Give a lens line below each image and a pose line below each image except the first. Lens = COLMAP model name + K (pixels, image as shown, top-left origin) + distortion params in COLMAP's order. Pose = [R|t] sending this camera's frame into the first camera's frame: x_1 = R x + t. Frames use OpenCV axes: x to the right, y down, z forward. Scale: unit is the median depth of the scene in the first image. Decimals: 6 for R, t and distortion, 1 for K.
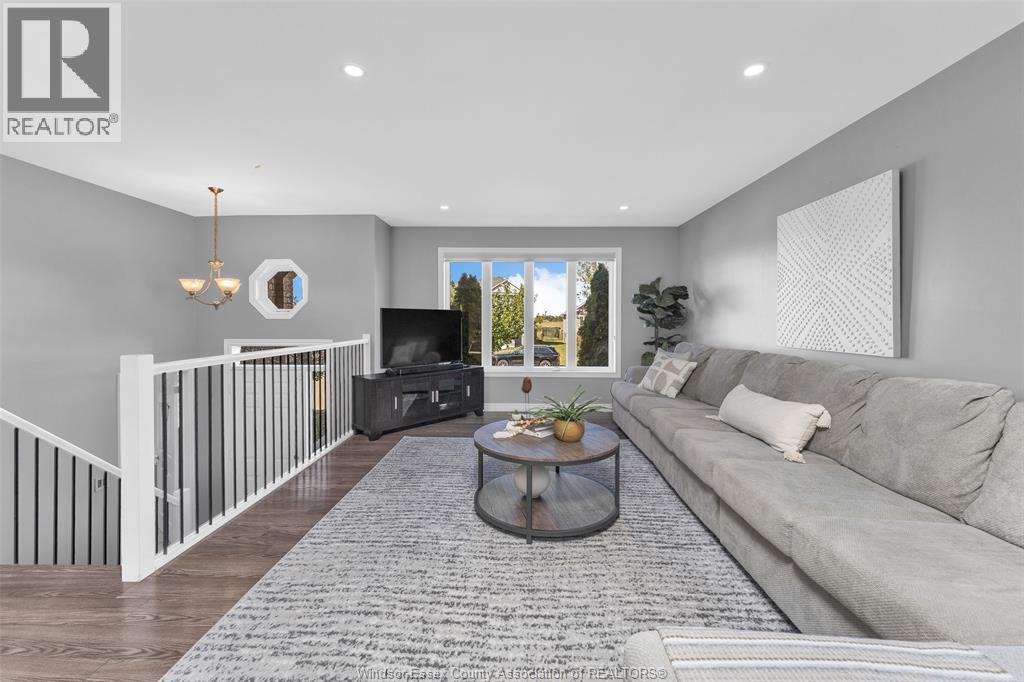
lens RADIAL K [[414.0, 0, 513.3], [0, 414.0, 319.6], [0, 0, 1]] dist [0.000091, -0.000218]
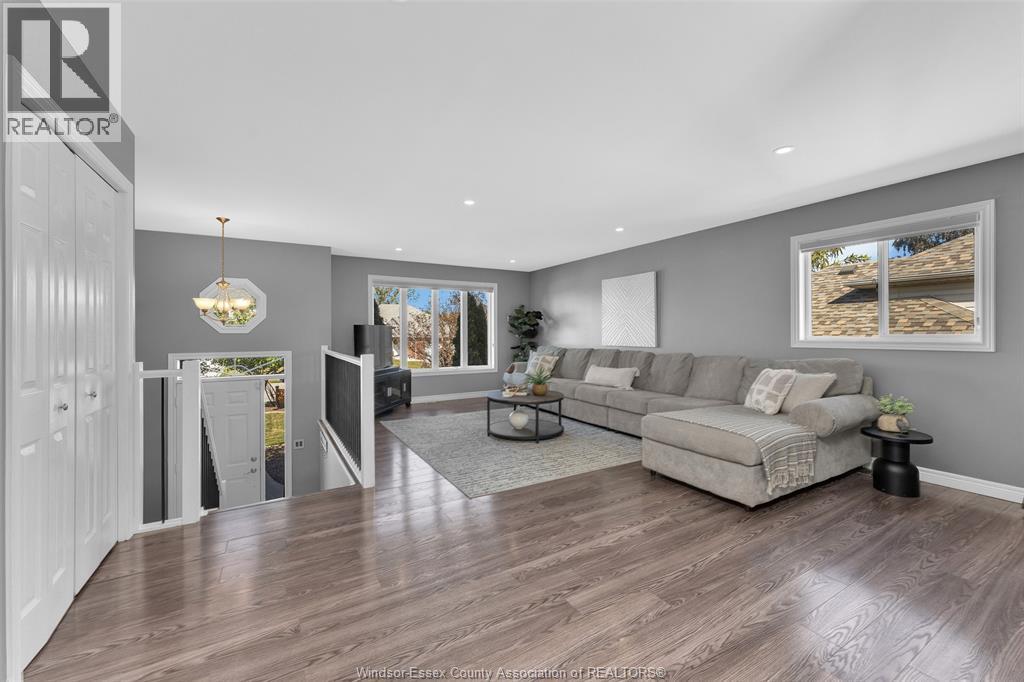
lens RADIAL K [[413.6, 0, 506.9], [0, 413.6, 328.2], [0, 0, 1]] dist [-0.000317, 0.000021]
pose [[0.851791, 0.000227, 0.523882, -0.649569], [0.004470, 0.999960, -0.007702, -0.004233], [-0.523863, 0.008903, 0.851756, -0.368057]]
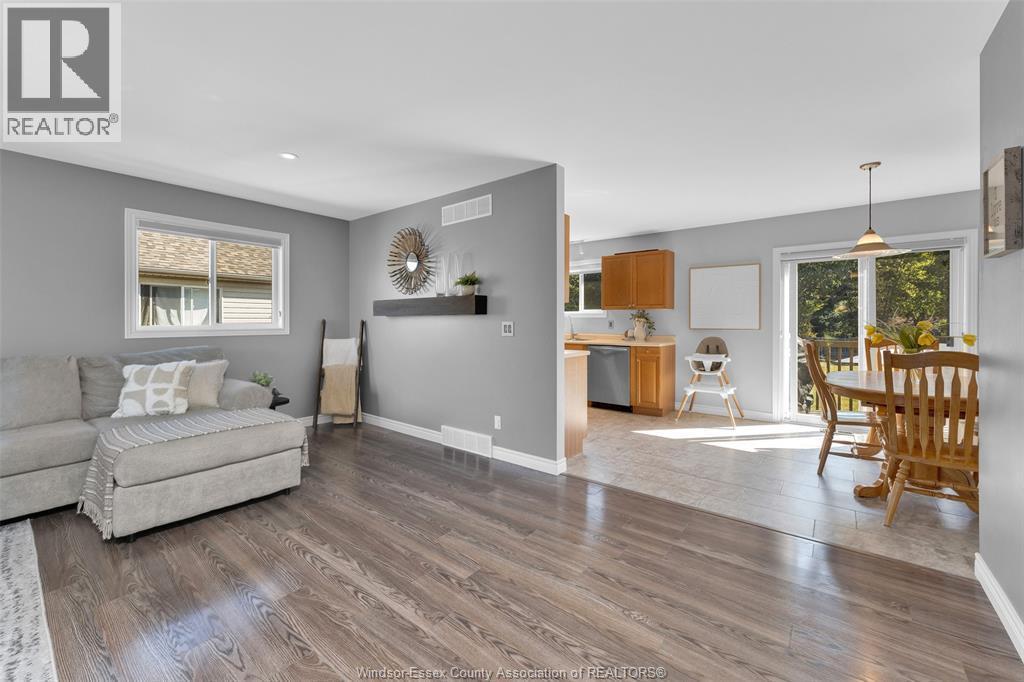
lens RADIAL K [[411.9, 0, 510.9], [0, 411.9, 318.3], [0, 0, 1]] dist [0.000067, 0.000031]
pose [[-0.792490, -0.003804, 0.609873, -0.759475], [-0.001325, 0.999989, 0.004515, -0.021165], [-0.609883, 0.002770, -0.792486, 1.816417]]
